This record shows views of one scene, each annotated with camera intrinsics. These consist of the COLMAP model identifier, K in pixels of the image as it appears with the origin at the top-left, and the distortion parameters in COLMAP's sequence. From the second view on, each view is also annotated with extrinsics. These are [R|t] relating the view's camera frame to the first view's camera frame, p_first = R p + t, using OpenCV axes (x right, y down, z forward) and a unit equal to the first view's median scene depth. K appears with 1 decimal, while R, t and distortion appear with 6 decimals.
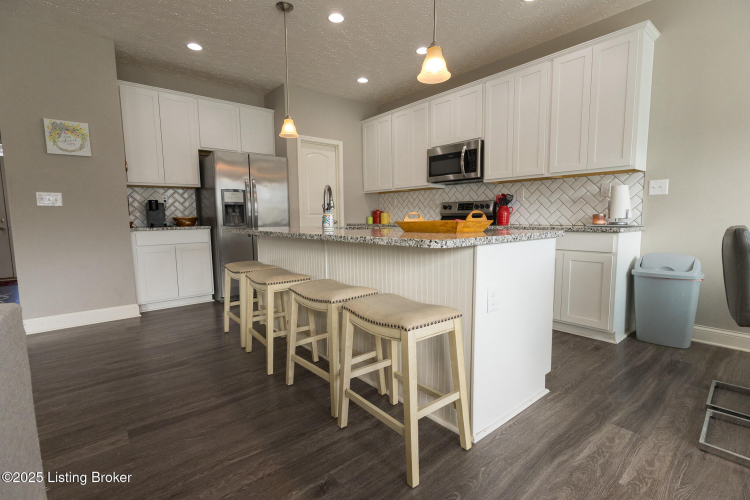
lens RADIAL K [[350.8, 0, 372.8], [0, 350.8, 250.4], [0, 0, 1]] dist [0.004598, -0.000006]
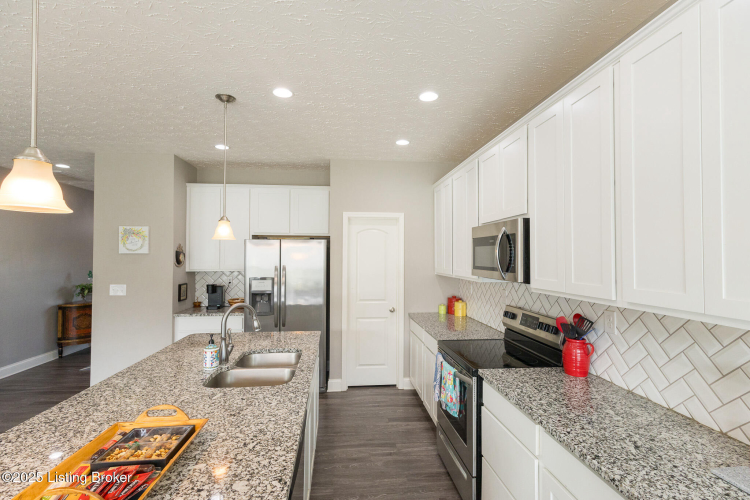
lens RADIAL K [[350.8, 0, 373.8], [0, 350.8, 251.7], [0, 0, 1]] dist [0.004598, -0.000006]
pose [[0.824341, 0.007845, -0.566039, 0.422190], [-0.067815, 0.994072, -0.084983, -0.191112], [0.562016, 0.108441, 0.819987, 0.390325]]
